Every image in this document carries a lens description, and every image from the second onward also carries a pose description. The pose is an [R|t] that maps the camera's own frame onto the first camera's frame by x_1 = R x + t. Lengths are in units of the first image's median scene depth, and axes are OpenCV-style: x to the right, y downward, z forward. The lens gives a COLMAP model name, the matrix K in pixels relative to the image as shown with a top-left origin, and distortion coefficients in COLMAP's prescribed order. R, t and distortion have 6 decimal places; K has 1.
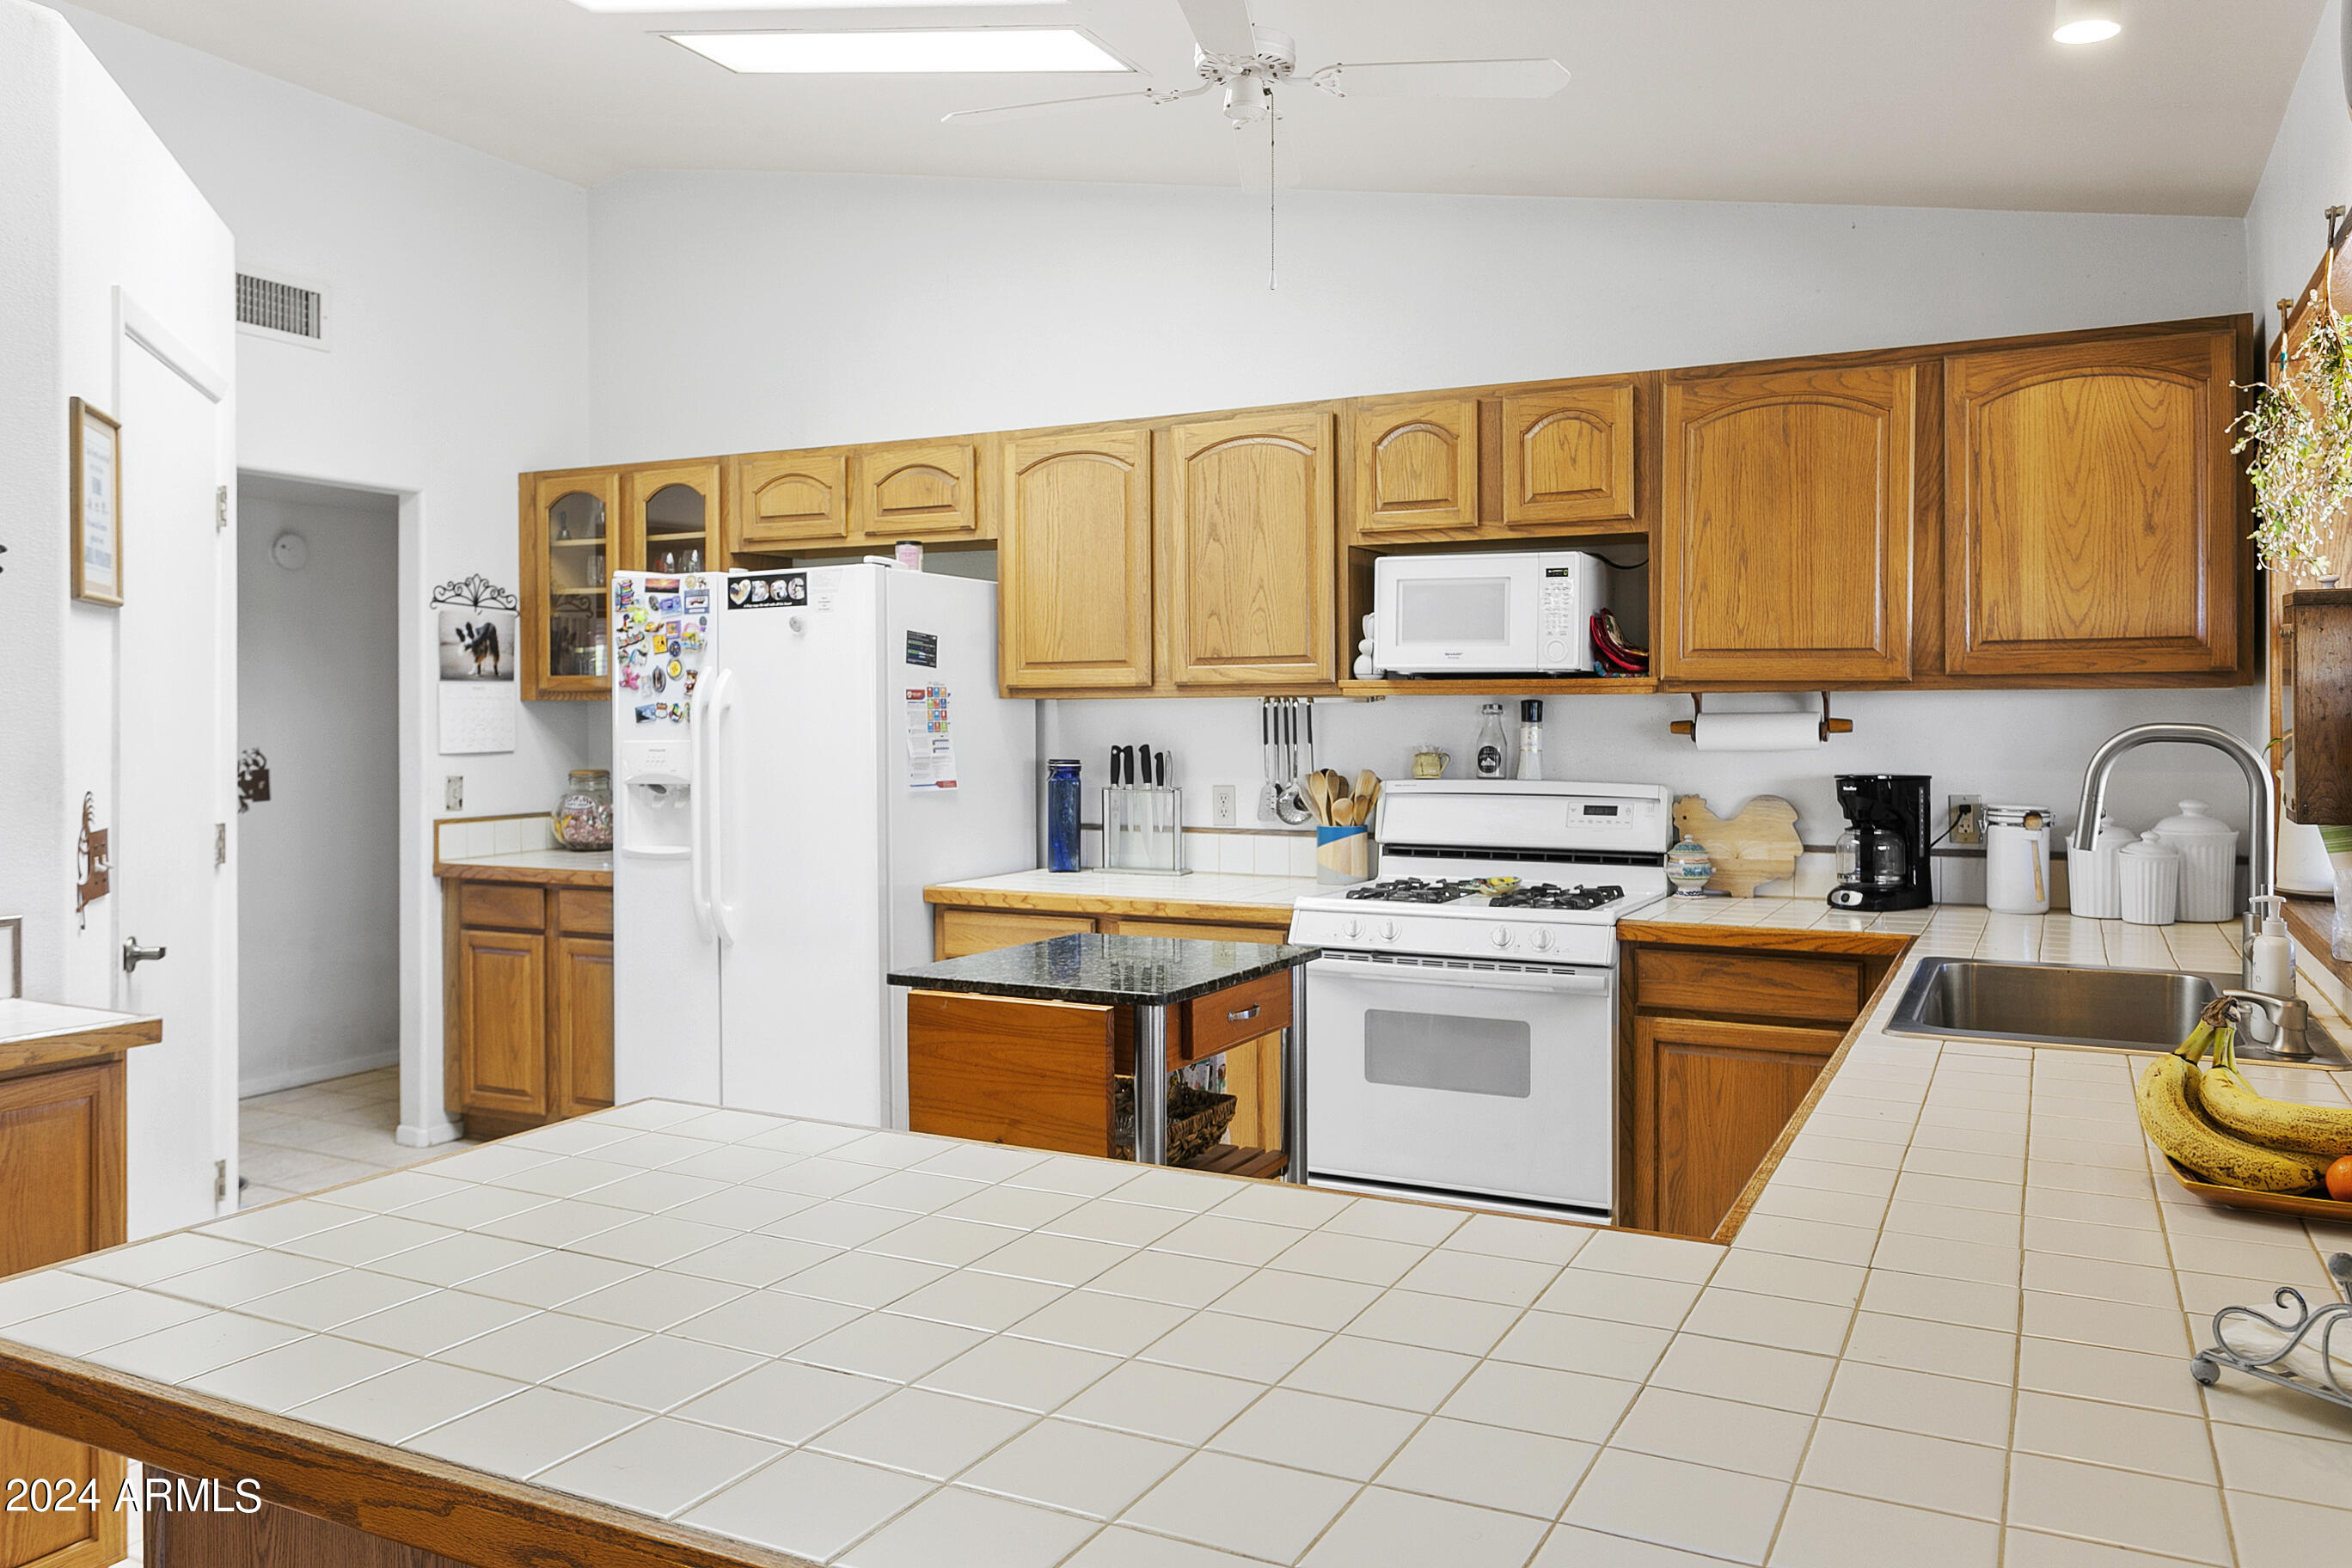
lens RADIAL K [[1719.5, 0, 1185.6], [0, 1719.5, 712.6], [0, 0, 1]] dist [0.000516, 0.000963]
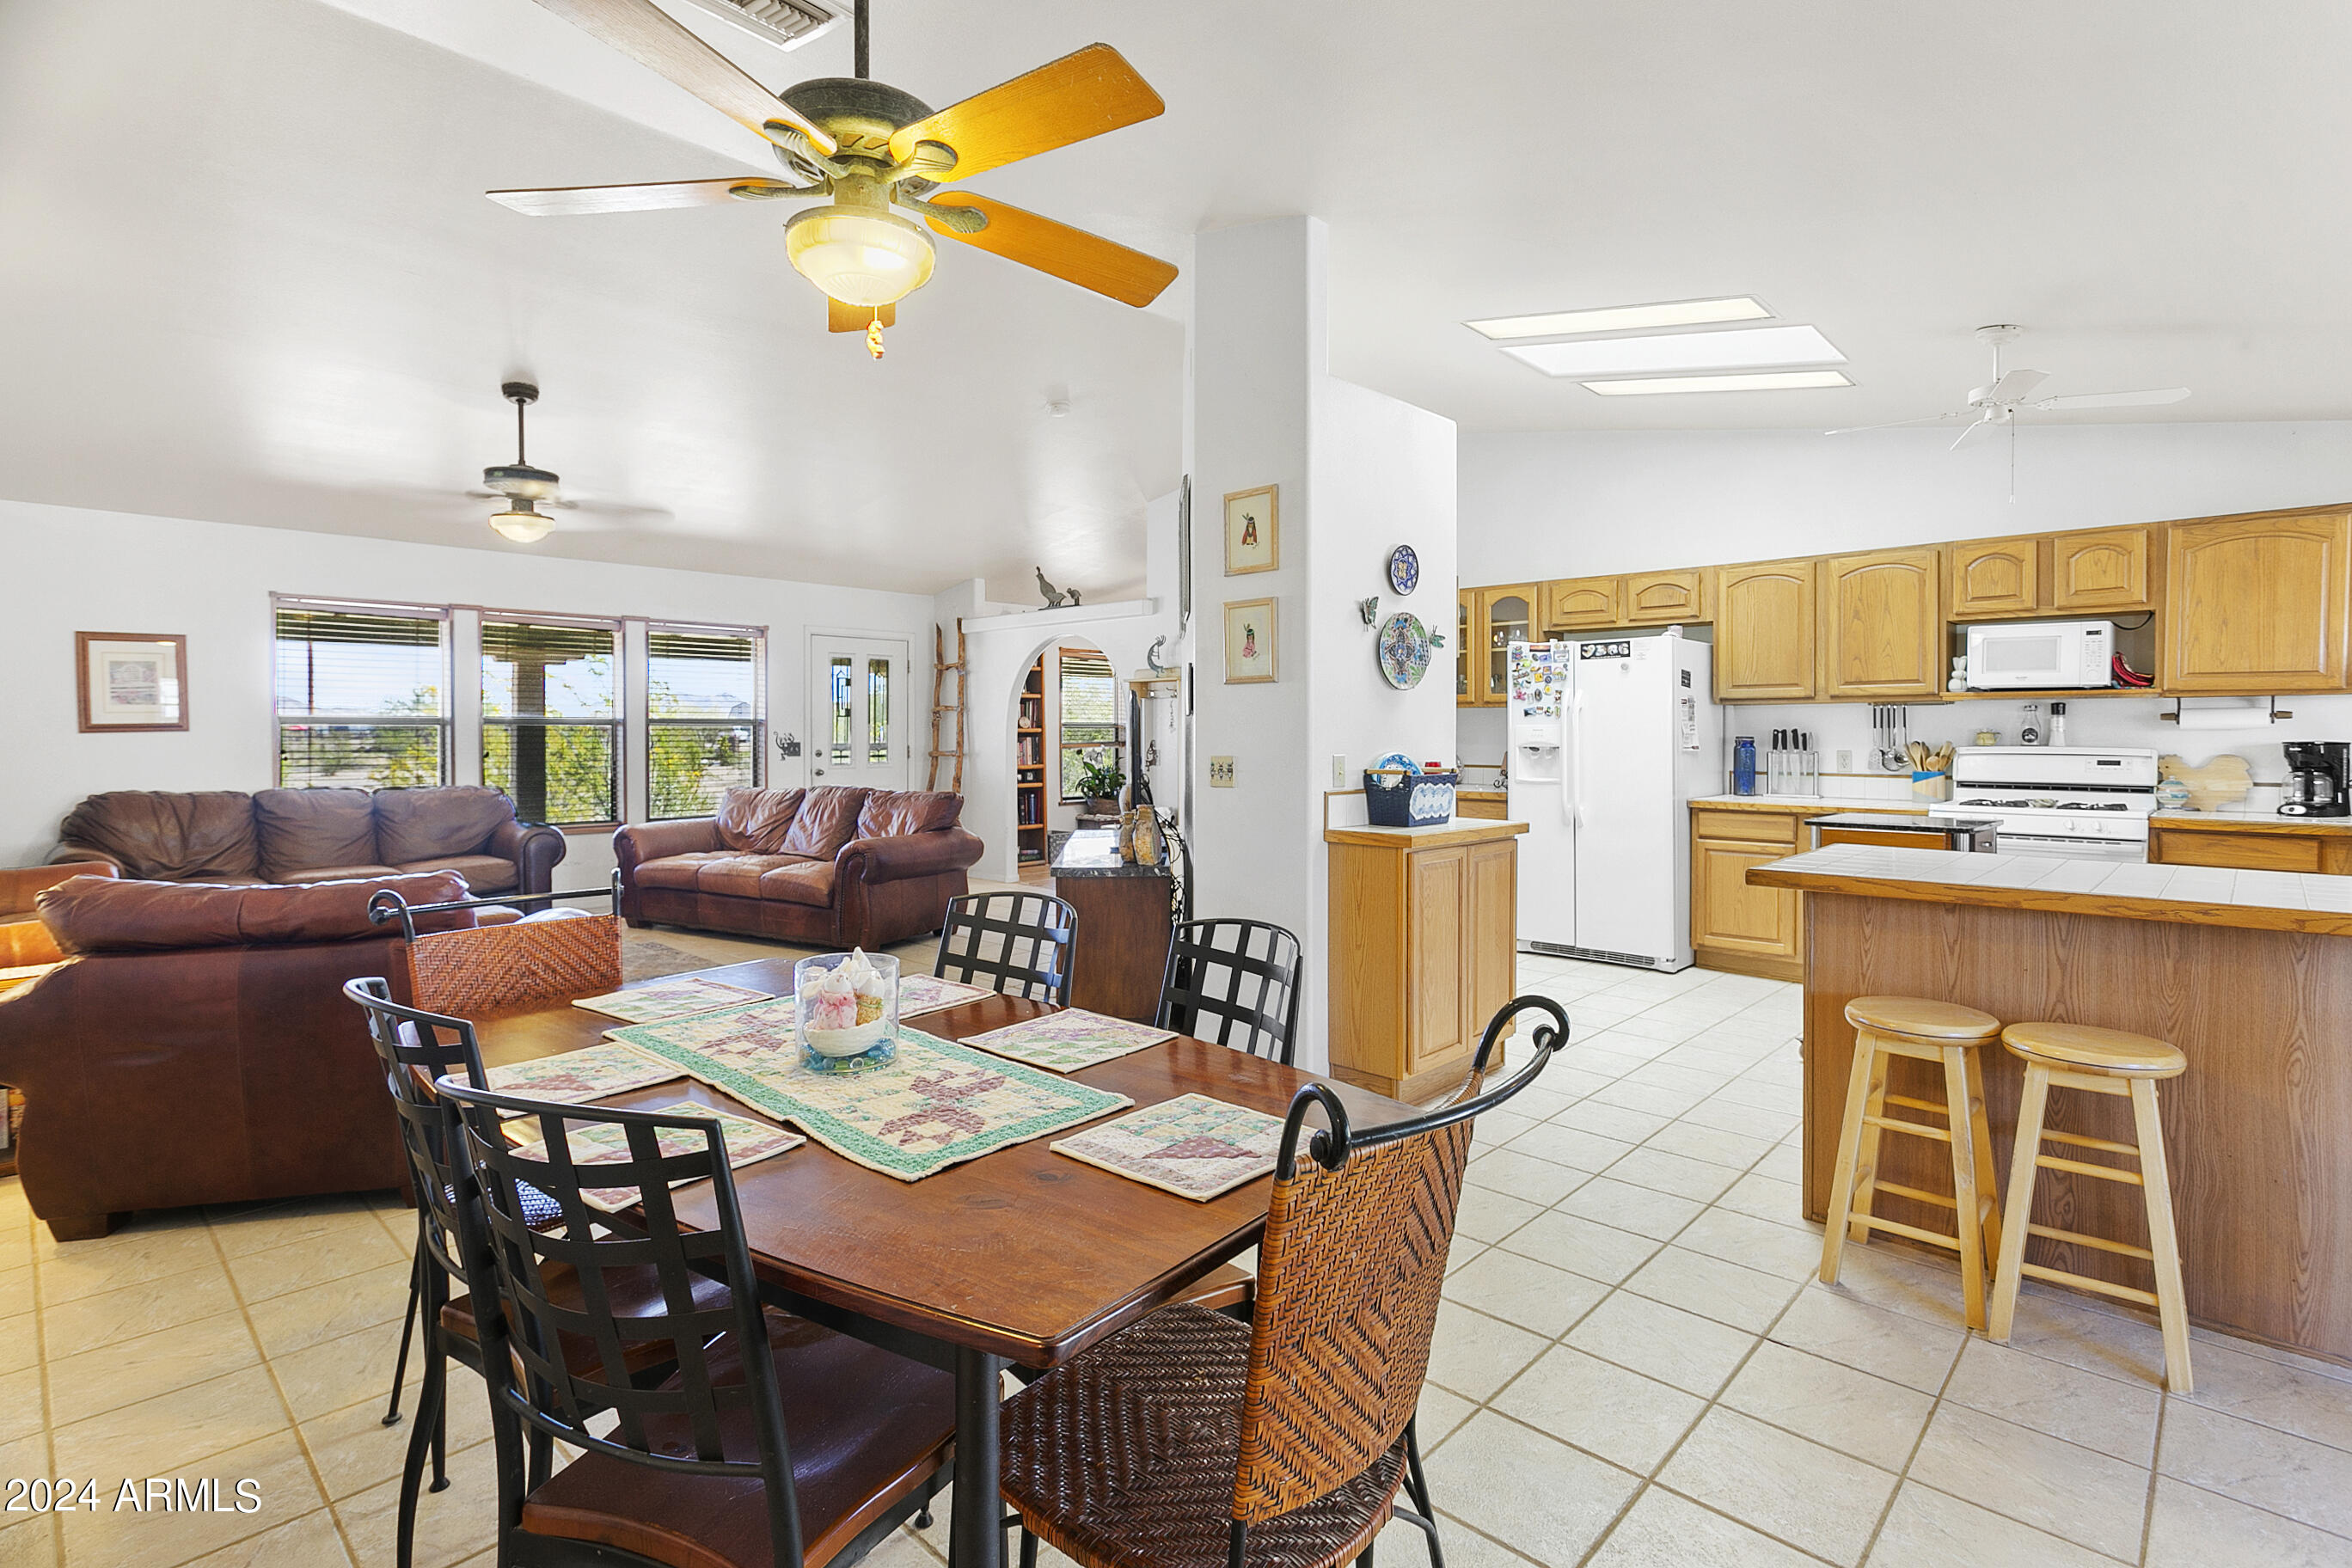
lens RADIAL K [[1125.3, 0, 1176.4], [0, 1125.3, 741.5], [0, 0, 1]] dist [-0.002285, 0.000953]
pose [[0.956526, 0.005961, -0.291586, -0.363733], [-0.003024, 0.999940, 0.010520, 0.025373], [0.291631, -0.009181, 0.956487, -0.434074]]
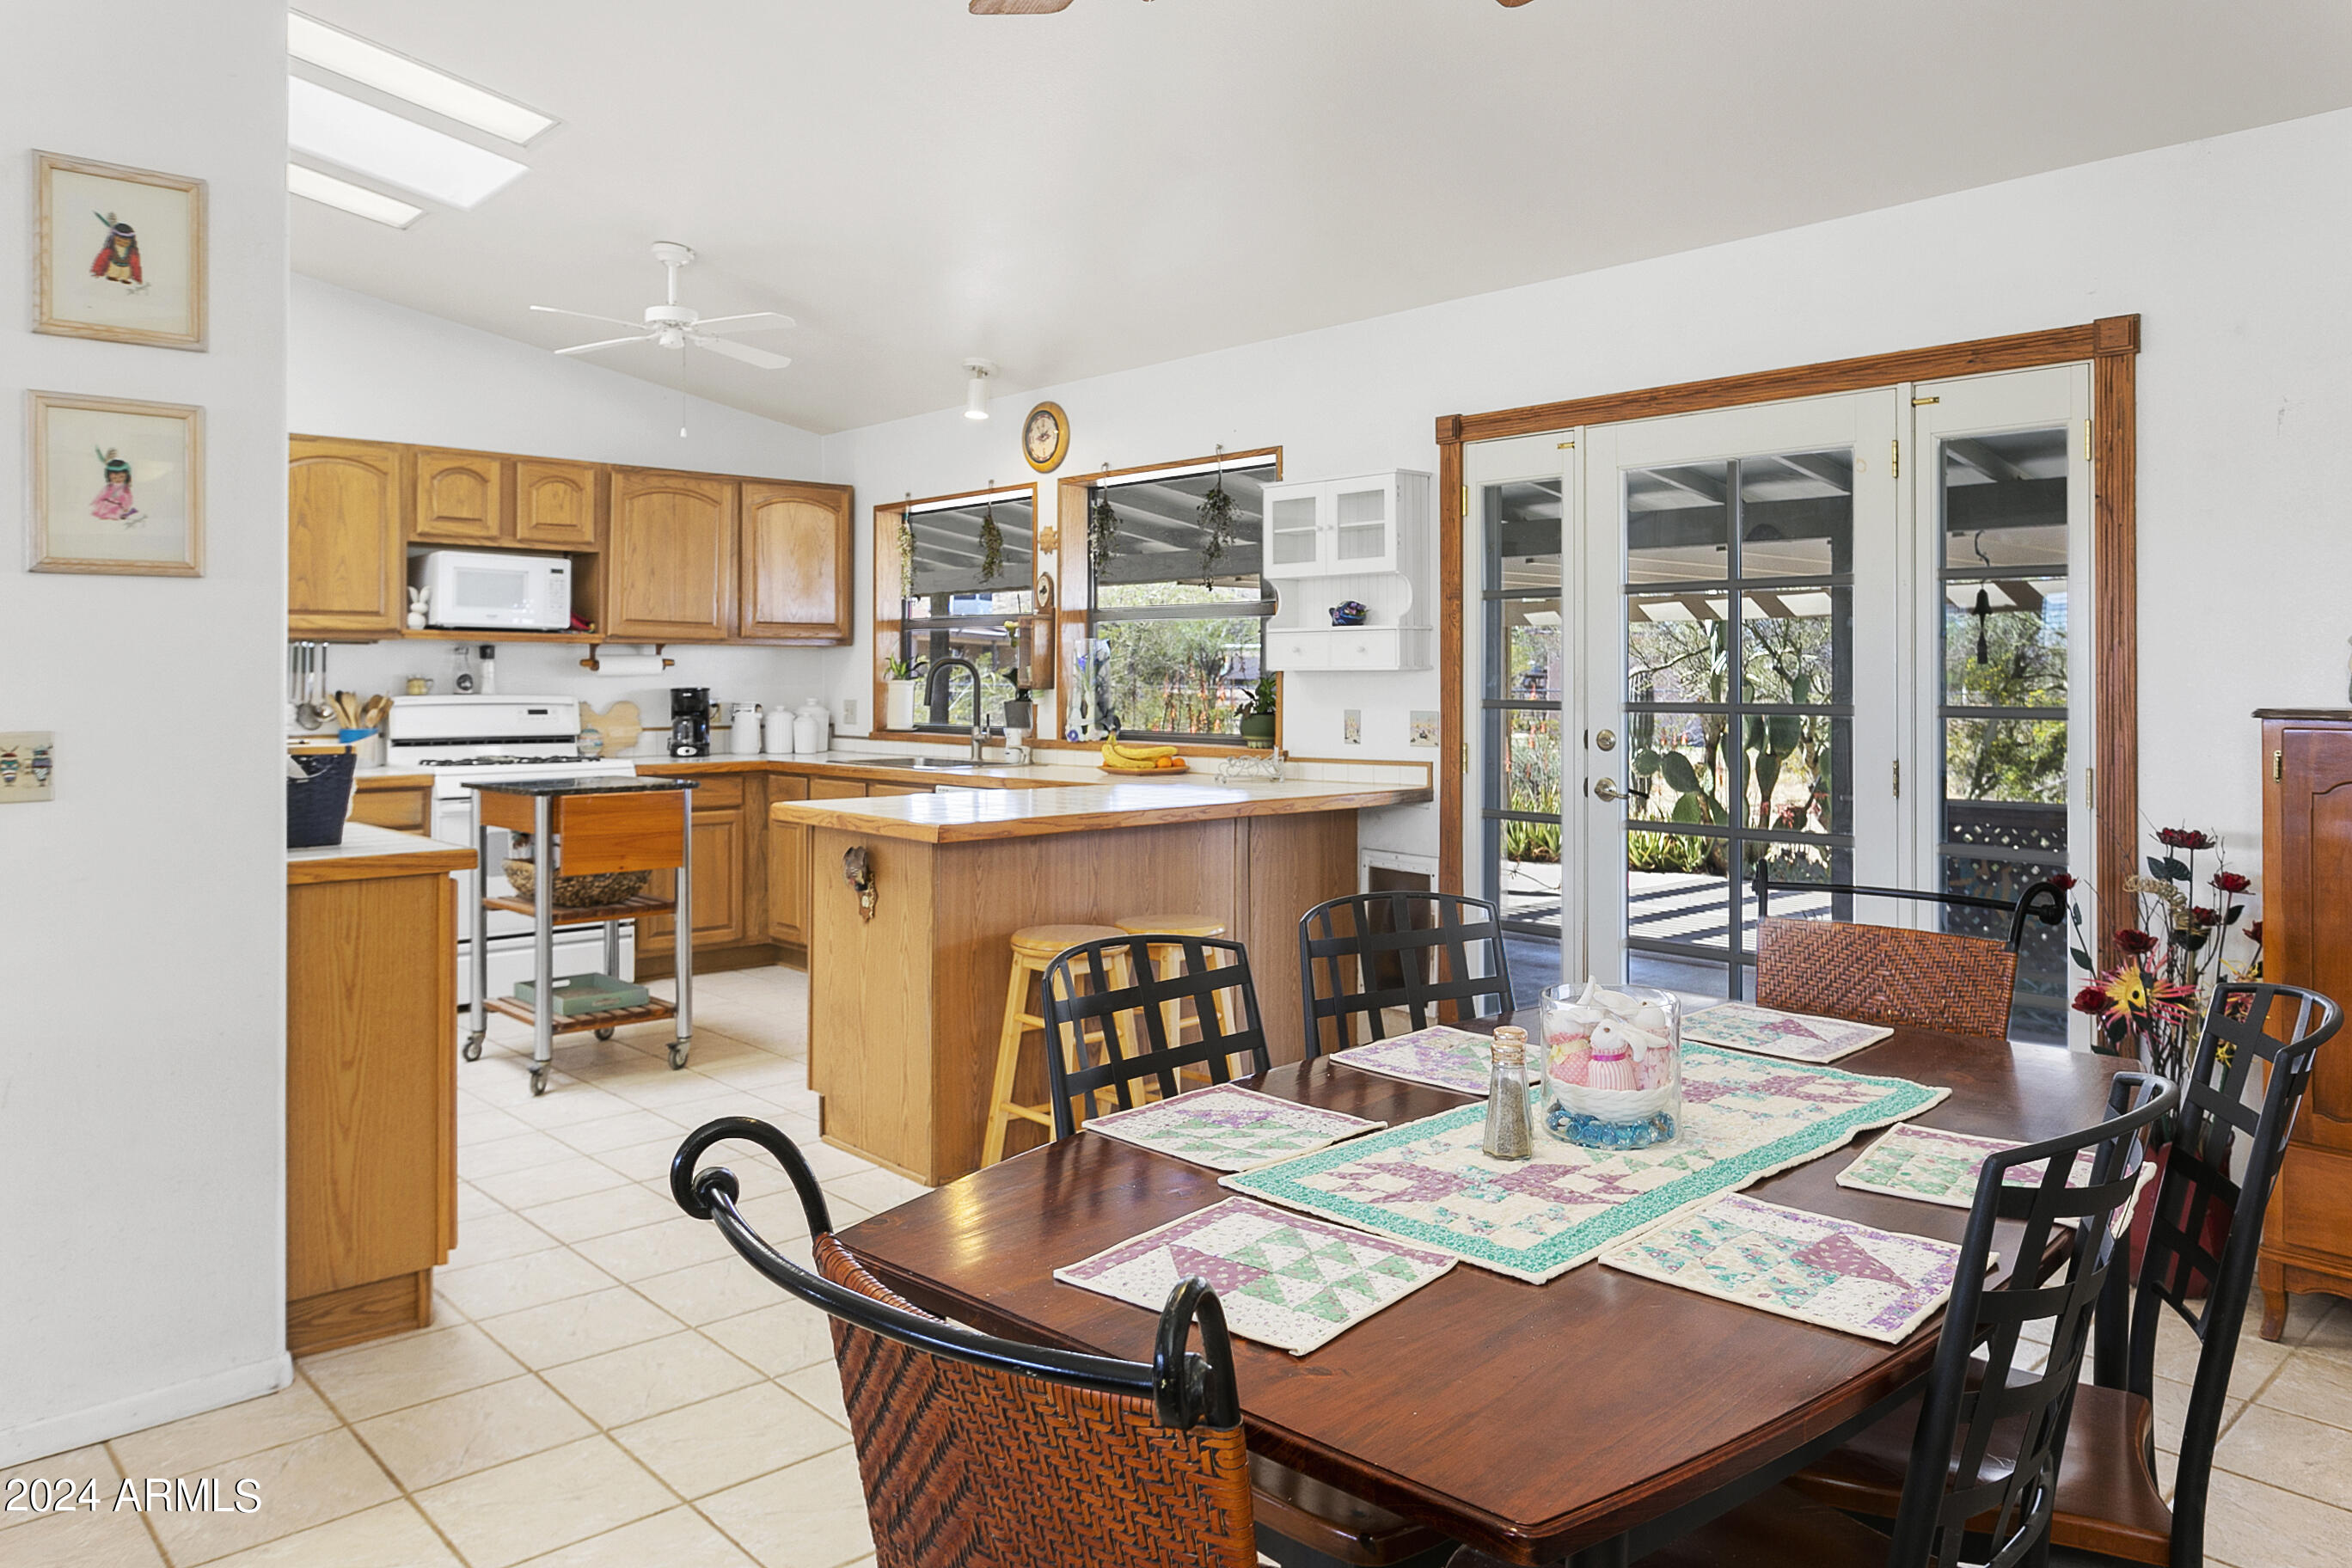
lens RADIAL K [[1575.4, 0, 1183.6], [0, 1575.4, 662.1], [0, 0, 1]] dist [-0.004728, 0.000354]
pose [[0.344484, 0.013638, 0.938693, -1.008090], [-0.002989, 0.999905, -0.013430, 0.027498], [-0.938787, 0.001820, 0.344492, -0.124822]]
